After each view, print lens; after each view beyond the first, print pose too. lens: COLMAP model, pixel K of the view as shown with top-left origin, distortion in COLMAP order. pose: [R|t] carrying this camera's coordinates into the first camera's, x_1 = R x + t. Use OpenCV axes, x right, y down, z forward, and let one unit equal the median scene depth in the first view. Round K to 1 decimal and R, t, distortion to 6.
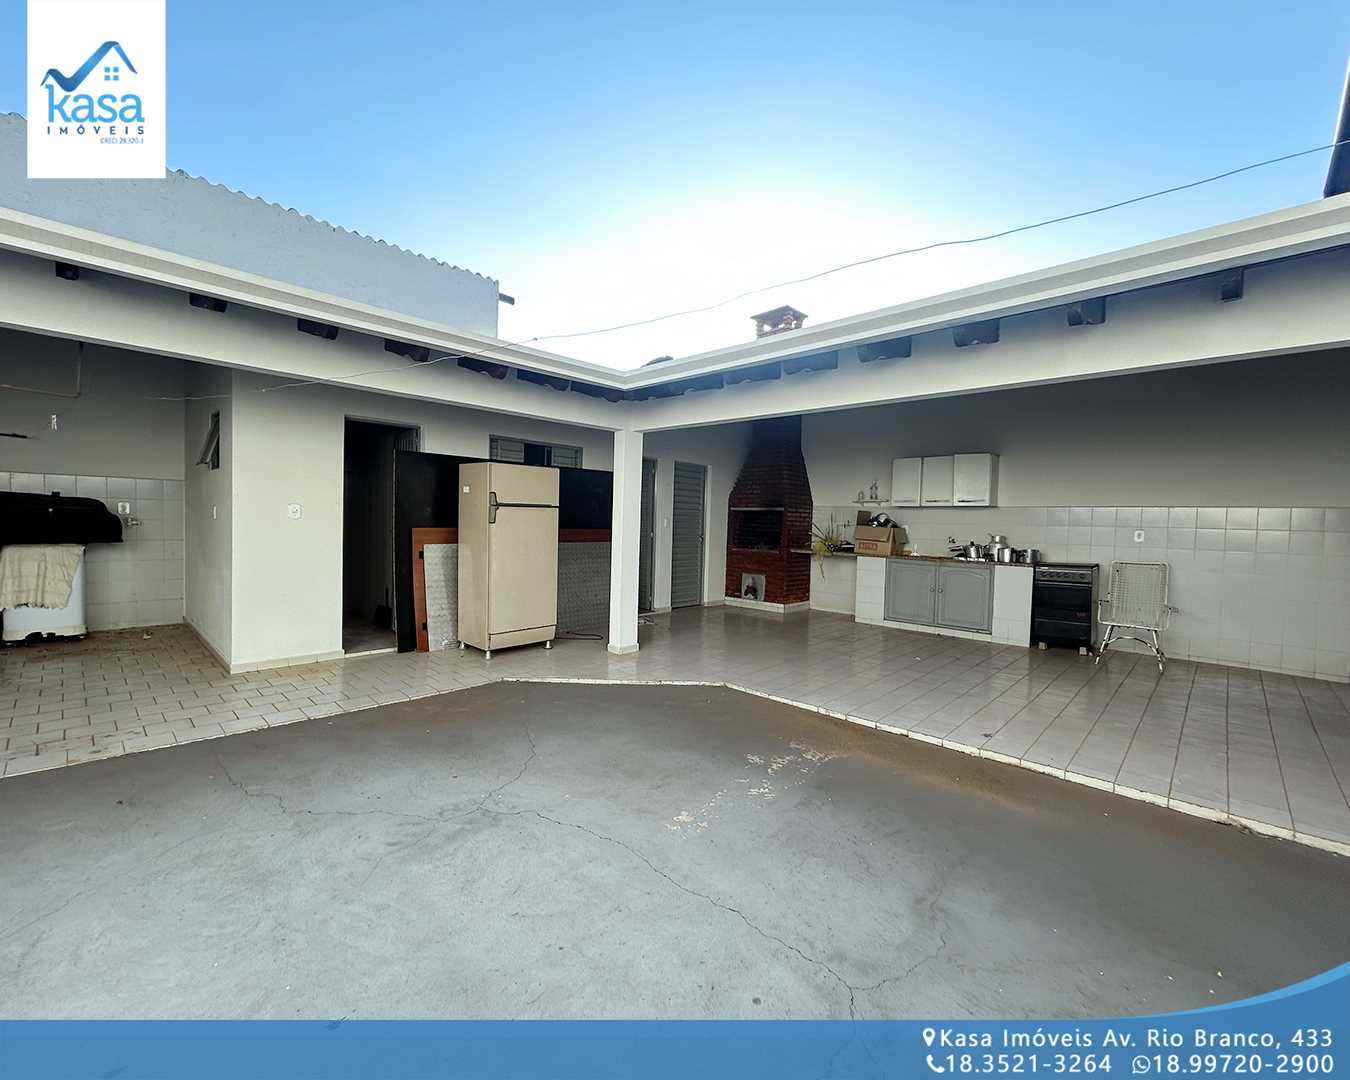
lens RADIAL K [[578.2, 0, 671.8], [0, 578.2, 537.8], [0, 0, 1]] dist [-0.000880, -0.000090]
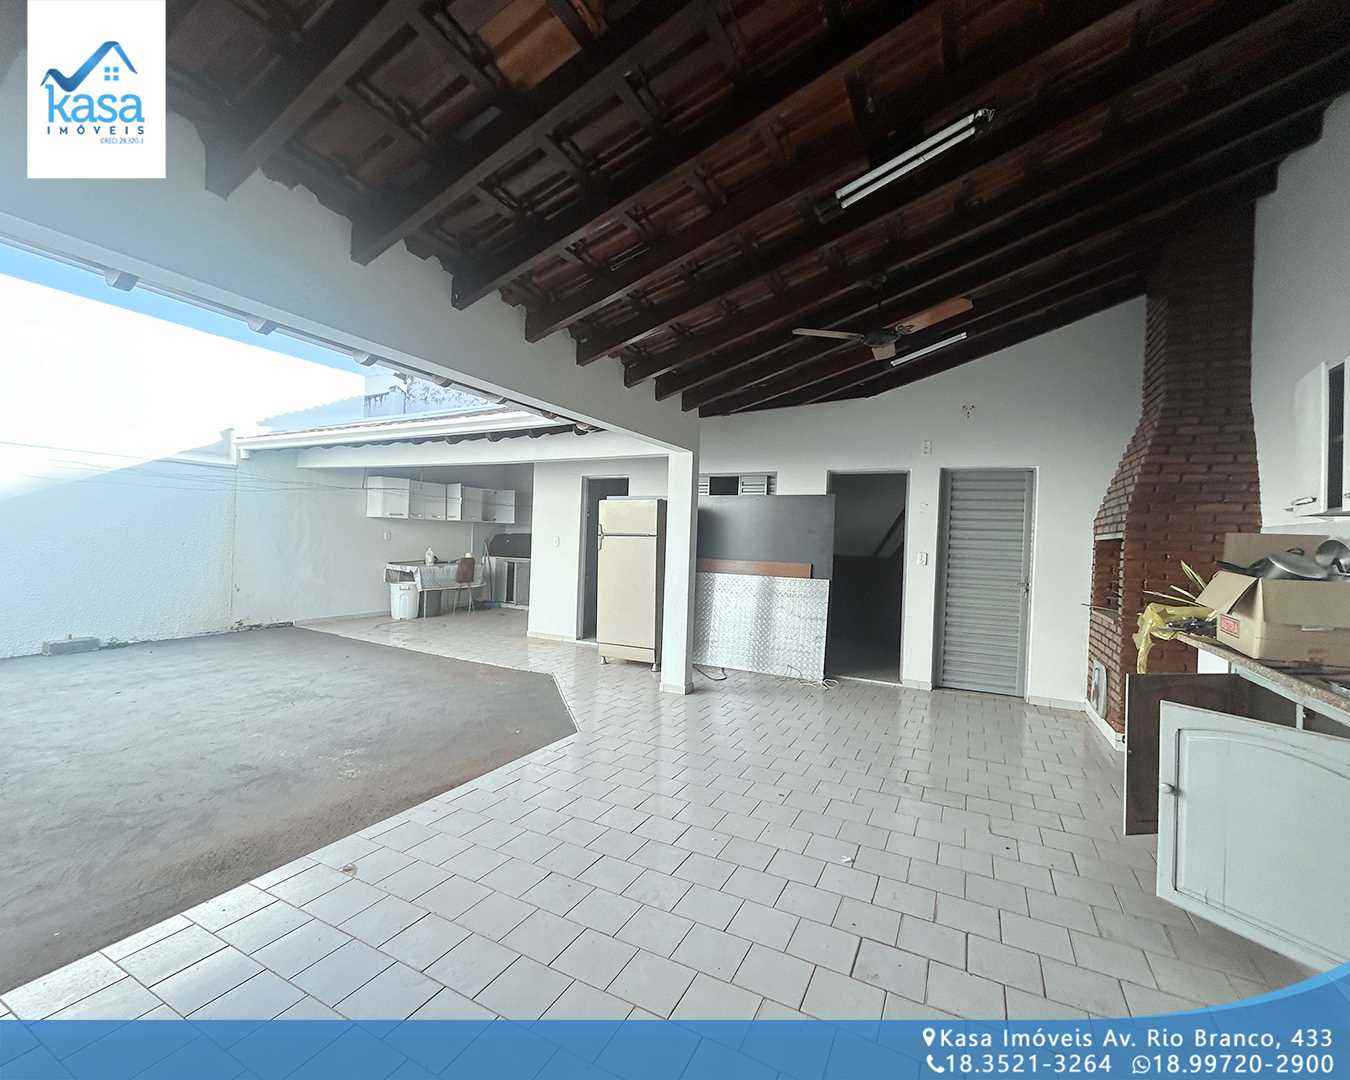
lens RADIAL K [[578.2, 0, 671.8], [0, 578.2, 537.8], [0, 0, 1]] dist [-0.000880, -0.000090]
pose [[0.285087, -0.021629, -0.958258, 0.861742], [-0.055023, 0.997727, -0.038889, -0.011795], [0.956921, 0.063813, 0.283249, 0.770008]]
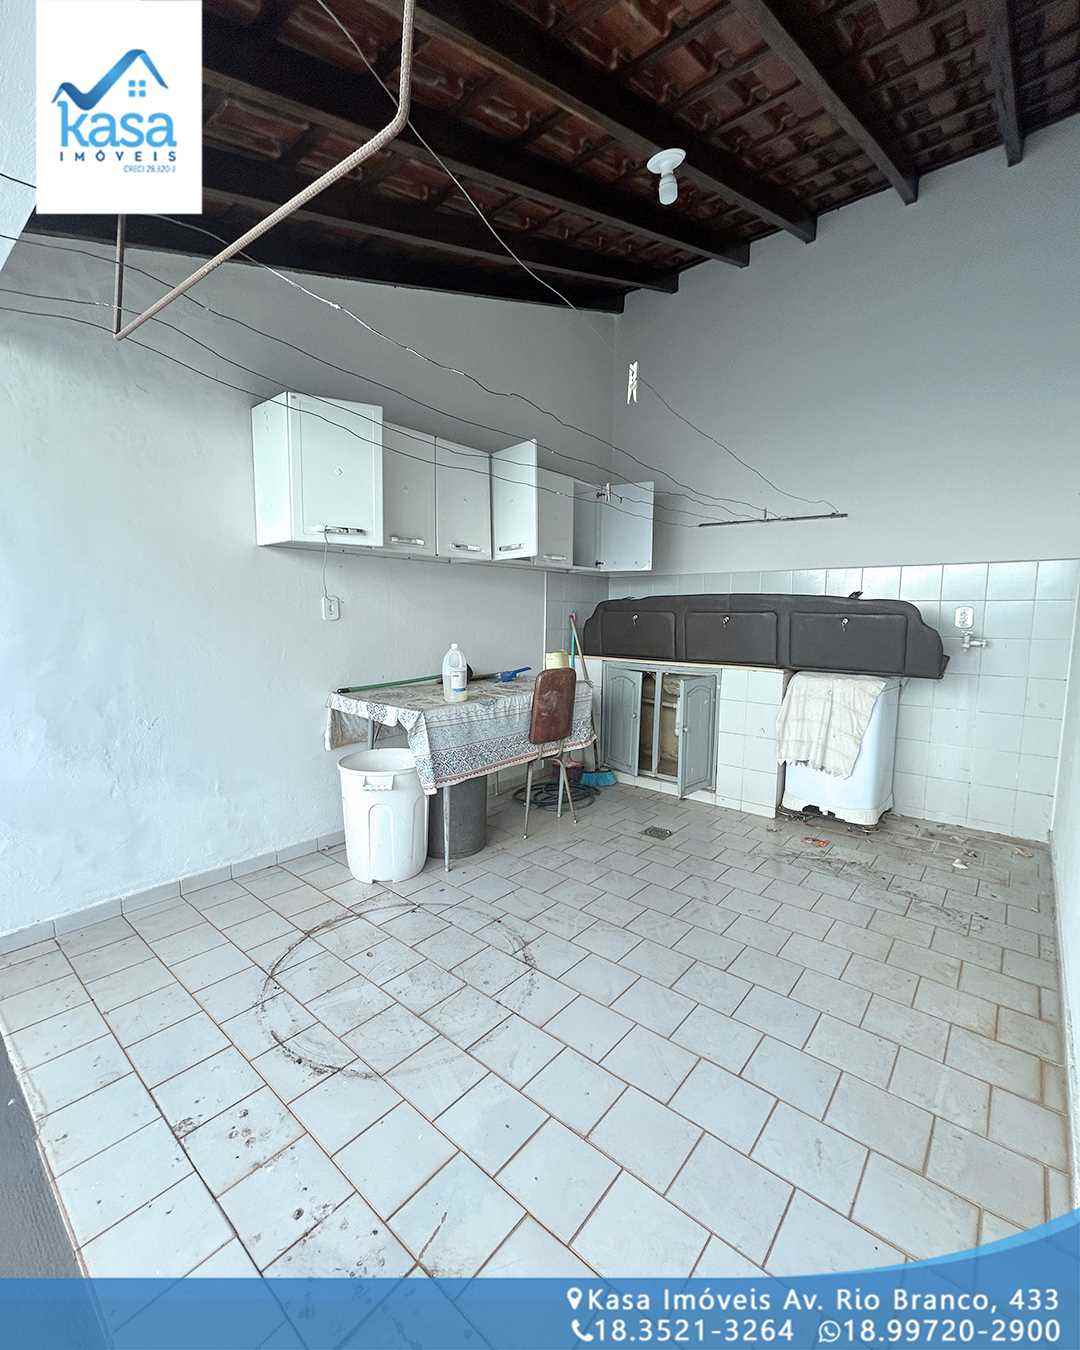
lens RADIAL K [[578.2, 0, 537.7], [0, 578.2, 671.0], [0, 0, 1]] dist [-0.000880, -0.000090]
pose [[0.063810, 0.080897, -0.994678, -0.455246], [-0.040372, 0.996102, 0.078423, -0.029780], [0.997145, 0.035153, 0.066827, 0.612675]]
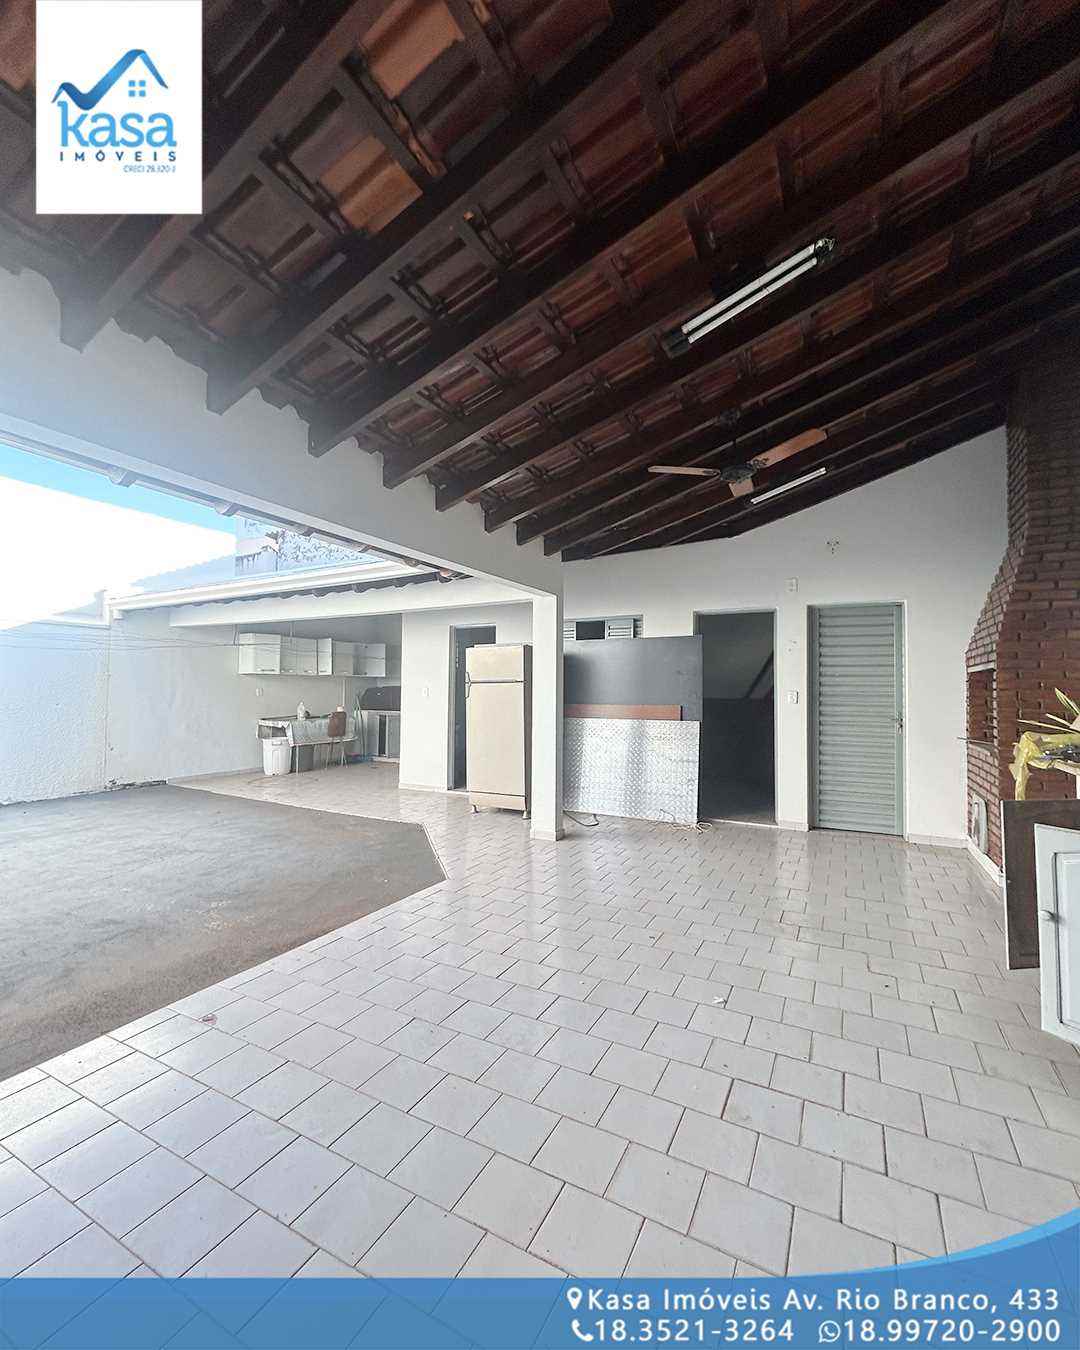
lens RADIAL K [[578.2, 0, 537.7], [0, 578.2, 671.0], [0, 0, 1]] dist [-0.000880, -0.000090]
pose [[0.268706, -0.062795, -0.961173, 0.862036], [-0.028133, 0.996935, -0.072997, 0.002492], [0.962811, 0.046655, 0.266116, 0.786353]]
